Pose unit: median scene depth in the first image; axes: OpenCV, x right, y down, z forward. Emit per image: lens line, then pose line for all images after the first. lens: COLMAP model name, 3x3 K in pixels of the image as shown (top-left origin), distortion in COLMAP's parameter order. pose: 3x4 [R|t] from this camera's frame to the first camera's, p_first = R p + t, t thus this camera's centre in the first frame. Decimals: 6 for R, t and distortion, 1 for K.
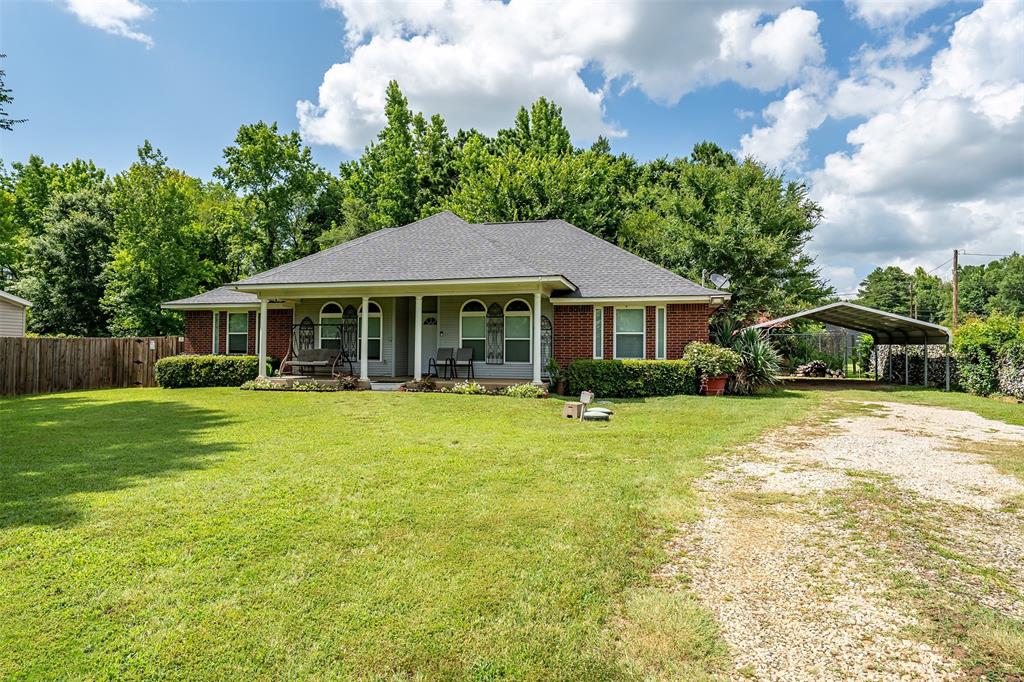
lens RADIAL K [[570.3, 0, 512.0], [0, 570.3, 341.0], [0, 0, 1]] dist [-0.018996, 0.000148]
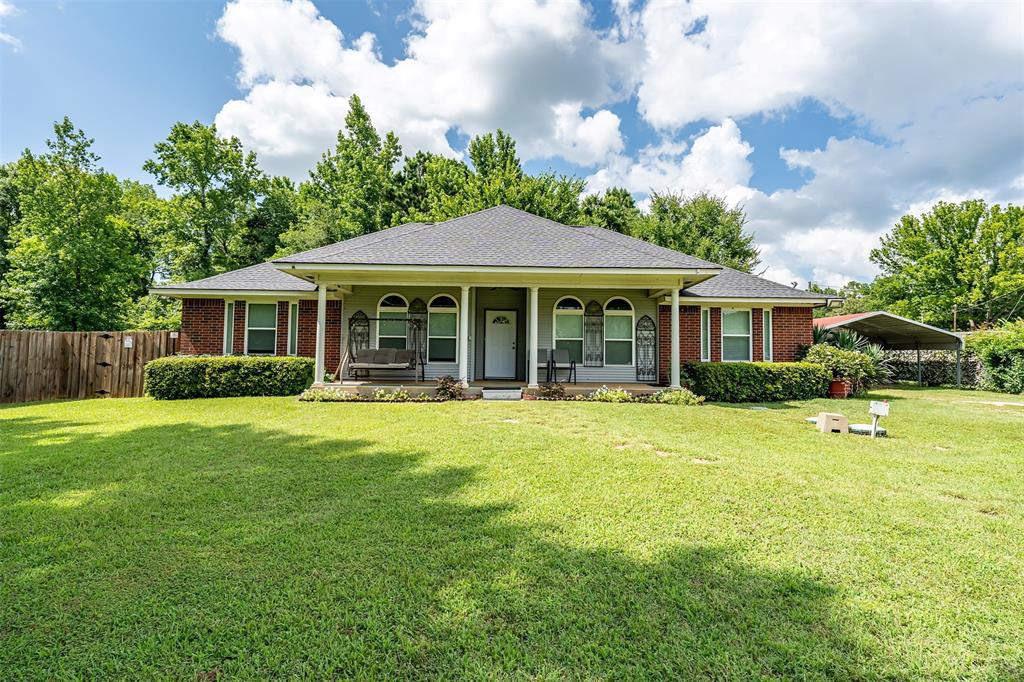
lens RADIAL K [[446.8, 0, 512.0], [0, 446.8, 341.0], [0, 0, 1]] dist [-0.007442, -0.000278]
pose [[0.964756, 0.014415, 0.262751, -0.301763], [-0.010682, 0.999821, -0.015631, 0.010019], [-0.262929, 0.012273, 0.964737, 0.291983]]
